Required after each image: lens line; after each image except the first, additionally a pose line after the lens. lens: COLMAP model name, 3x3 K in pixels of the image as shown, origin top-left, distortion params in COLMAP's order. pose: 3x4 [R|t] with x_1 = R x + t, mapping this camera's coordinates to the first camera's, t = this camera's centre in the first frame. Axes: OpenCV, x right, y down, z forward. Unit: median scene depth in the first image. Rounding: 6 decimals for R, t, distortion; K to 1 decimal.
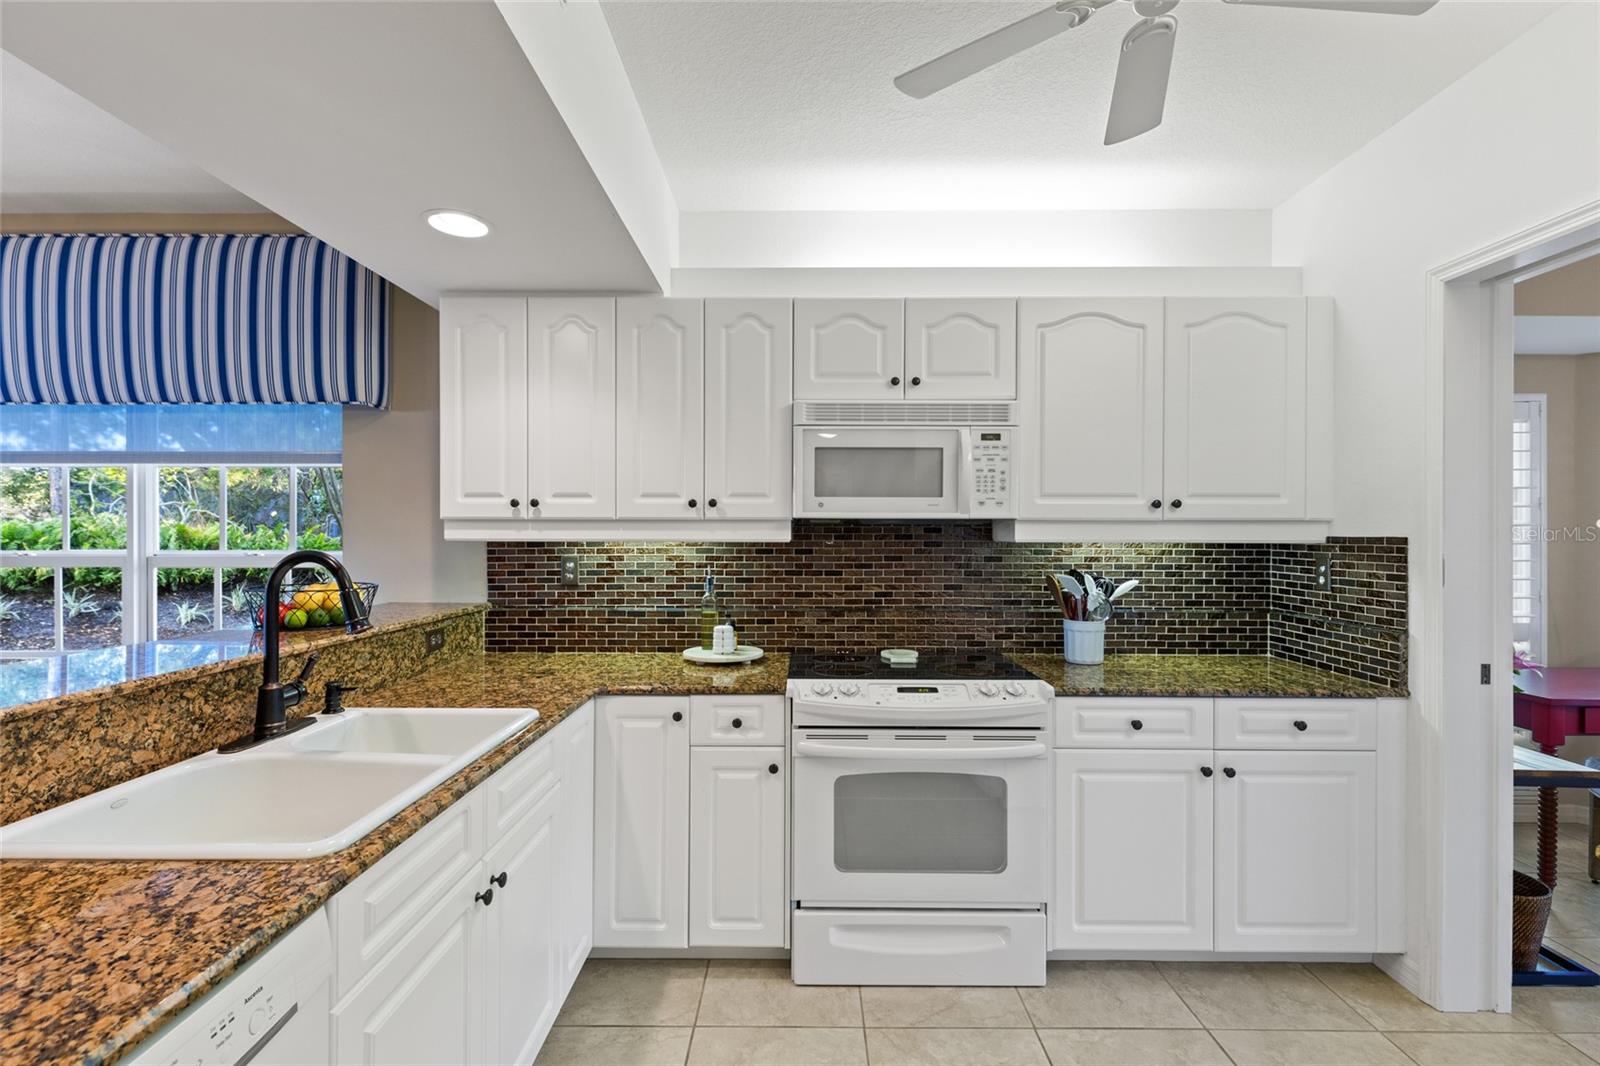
lens RADIAL K [[725.4, 0, 794.7], [0, 725.4, 534.2], [0, 0, 1]] dist [0.009902, -0.003435]
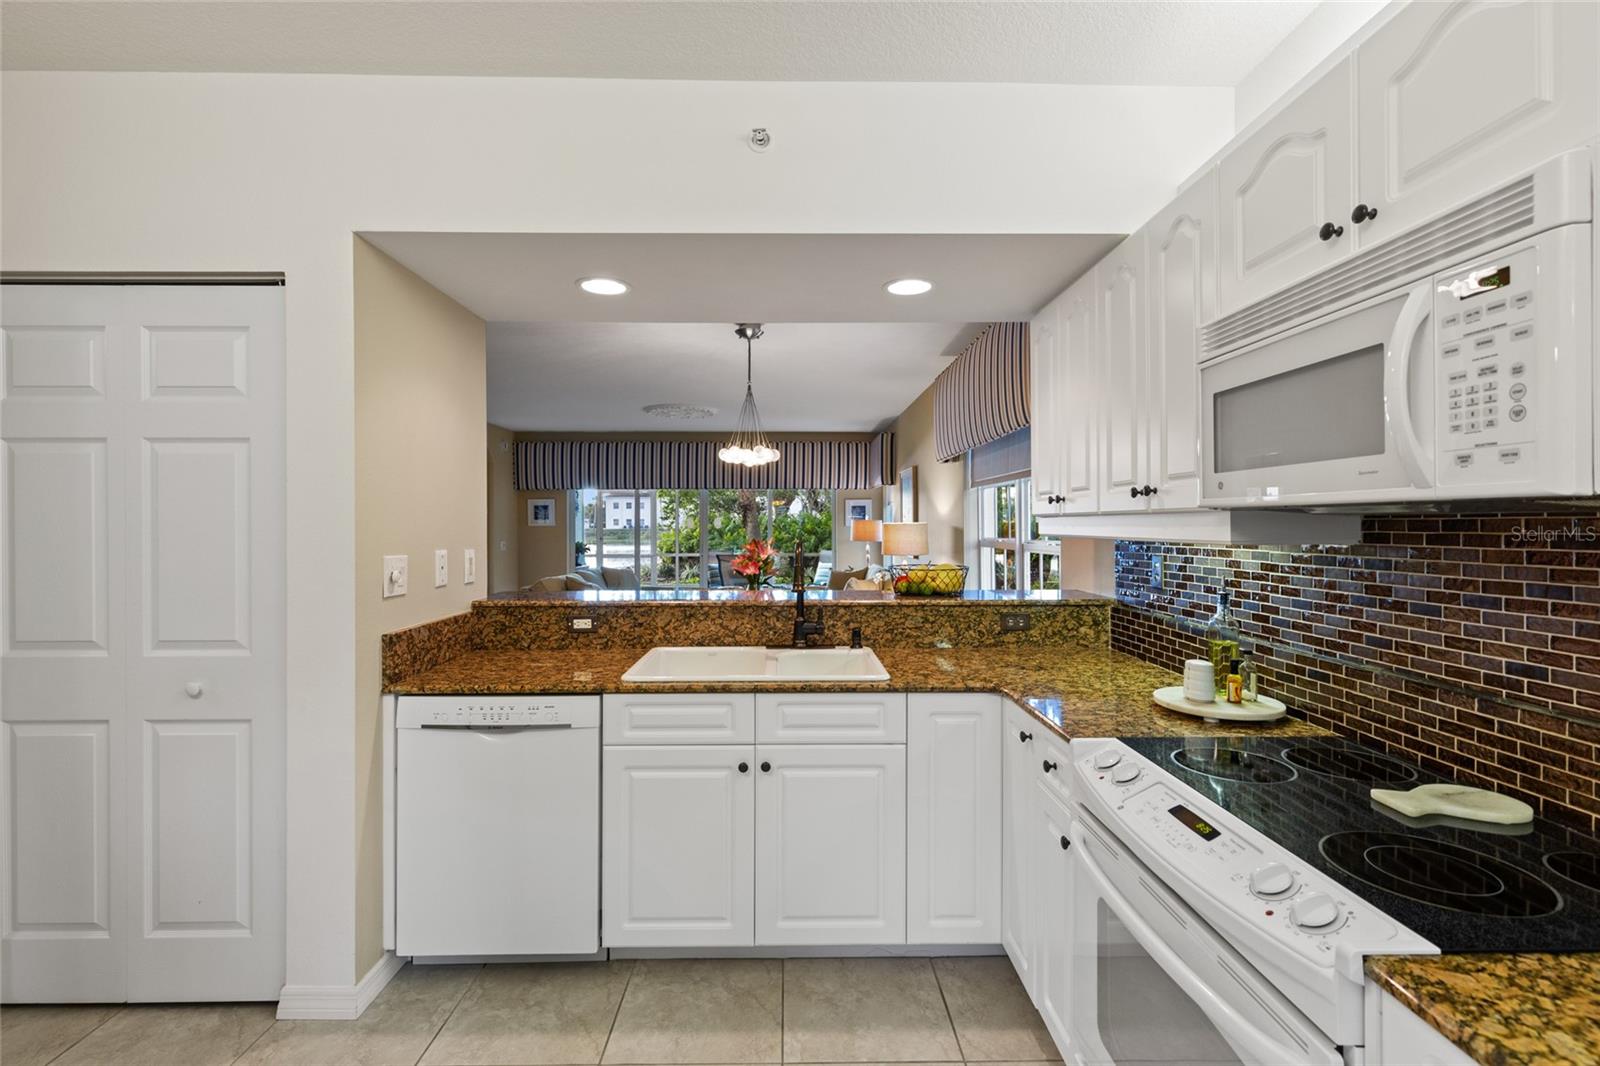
lens RADIAL K [[725.4, 0, 793.1], [0, 725.4, 525.2], [0, 0, 1]] dist [0.009902, -0.003435]
pose [[0.015696, -0.000820, -0.999876, 0.646779], [0.001397, 0.999999, -0.000799, -0.007048], [0.999876, -0.001385, 0.015698, 0.628456]]
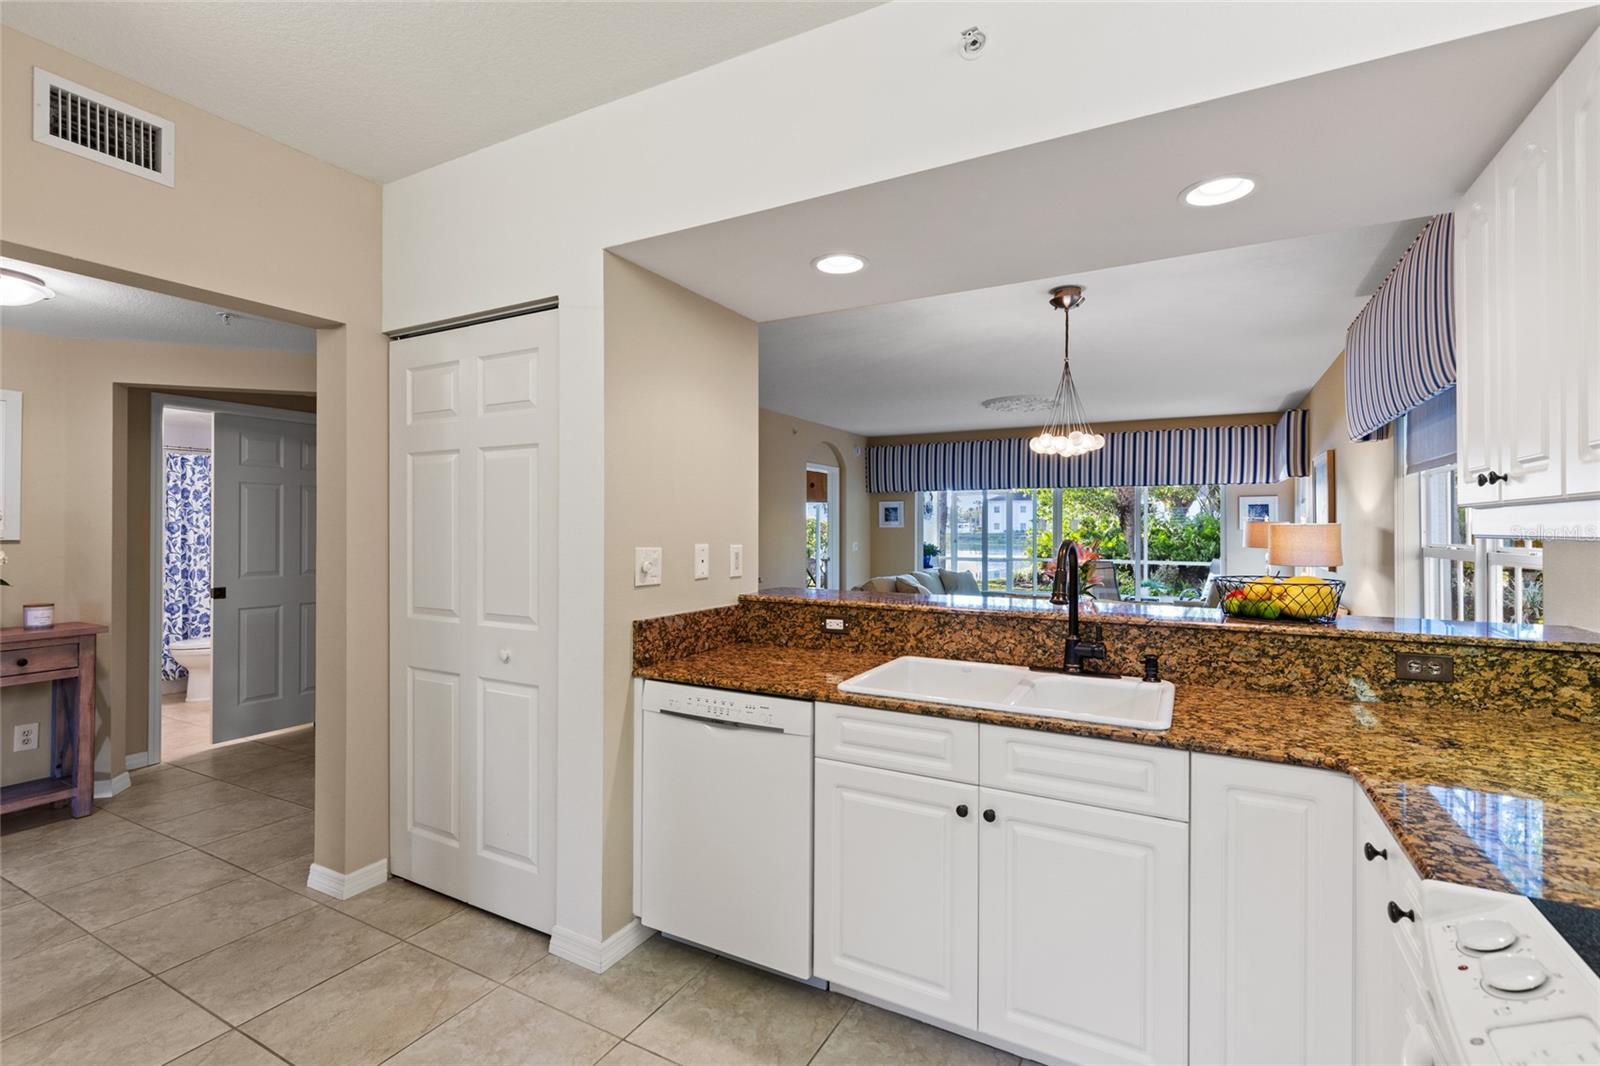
lens RADIAL K [[725.4, 0, 796.7], [0, 725.4, 526.5], [0, 0, 1]] dist [0.009902, -0.003435]
pose [[-0.476040, -0.005828, -0.879405, 0.485410], [-0.005002, 0.999980, -0.003919, 0.004412], [0.879410, 0.002533, -0.476059, 0.783784]]
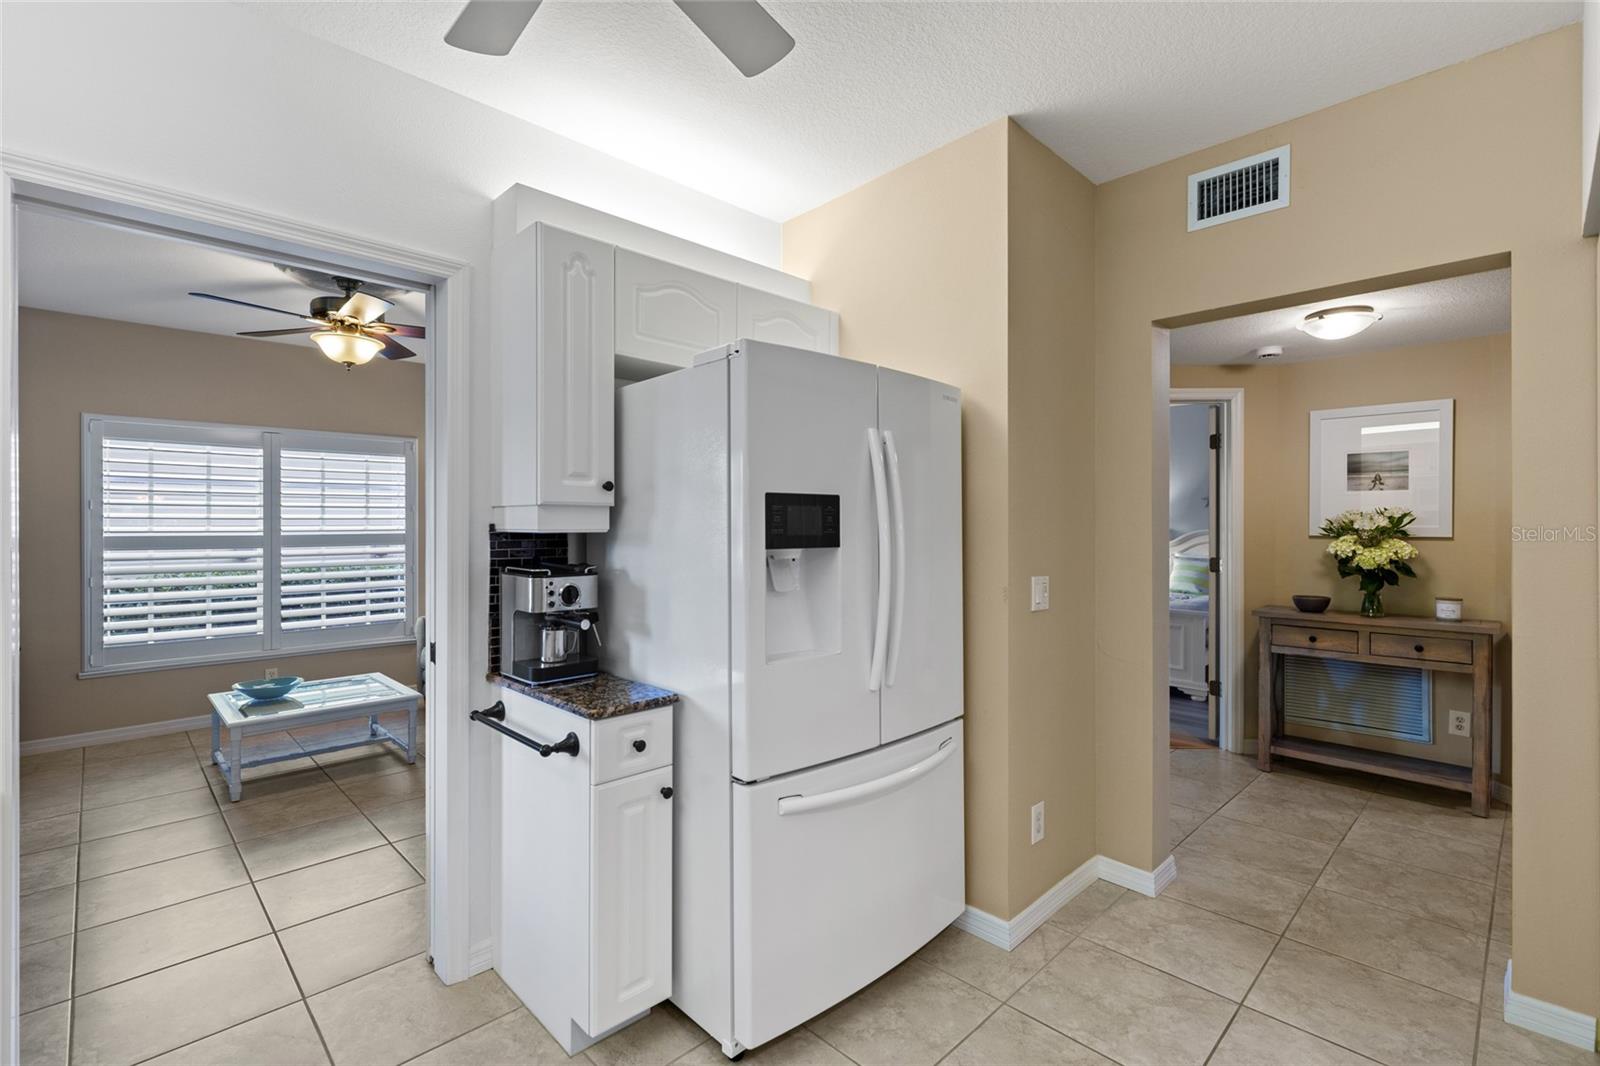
lens RADIAL K [[725.4, 0, 809.3], [0, 725.4, 526.0], [0, 0, 1]] dist [0.009902, -0.003435]
pose [[-0.709712, -0.002658, 0.704486, -0.150471], [0.000330, 0.999992, 0.004106, 0.002811], [-0.704491, 0.003146, -0.709706, 0.801174]]
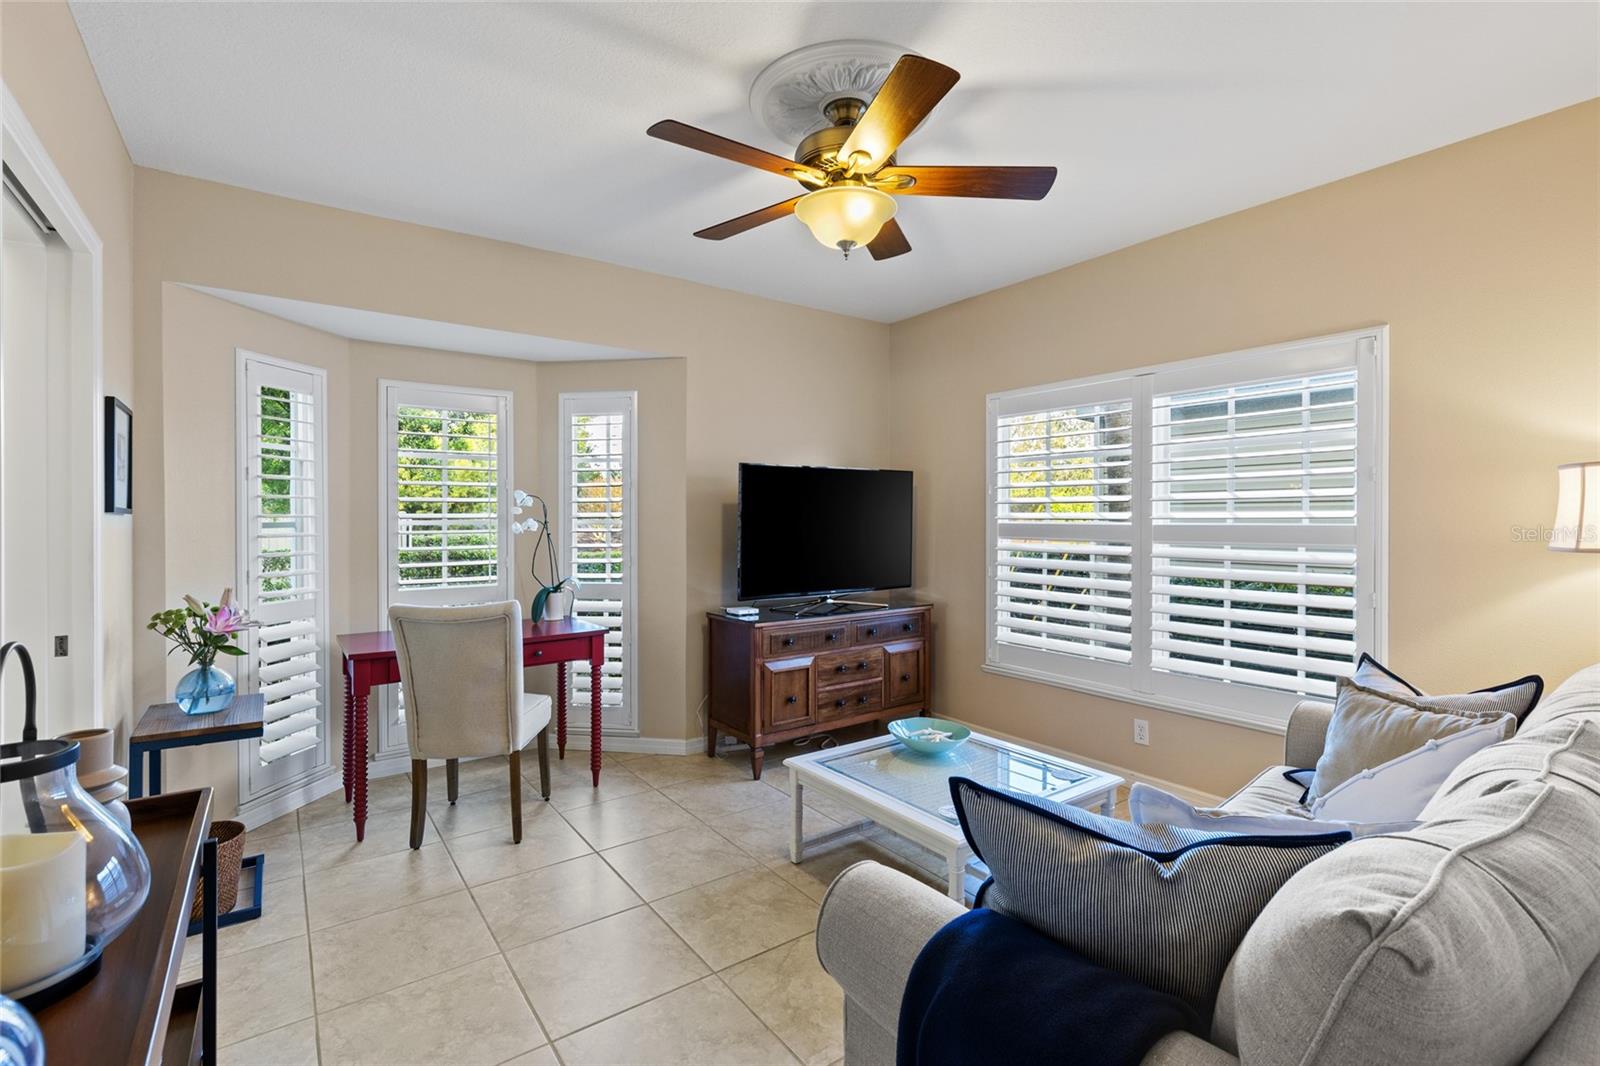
lens RADIAL K [[725.4, 0, 796.5], [0, 725.4, 522.4], [0, 0, 1]] dist [0.009902, -0.003435]
pose [[0.807485, -0.010043, 0.589803, 1.013403], [0.004556, 0.999931, 0.010789, 0.012961], [-0.589871, -0.006025, 0.807475, -0.333268]]
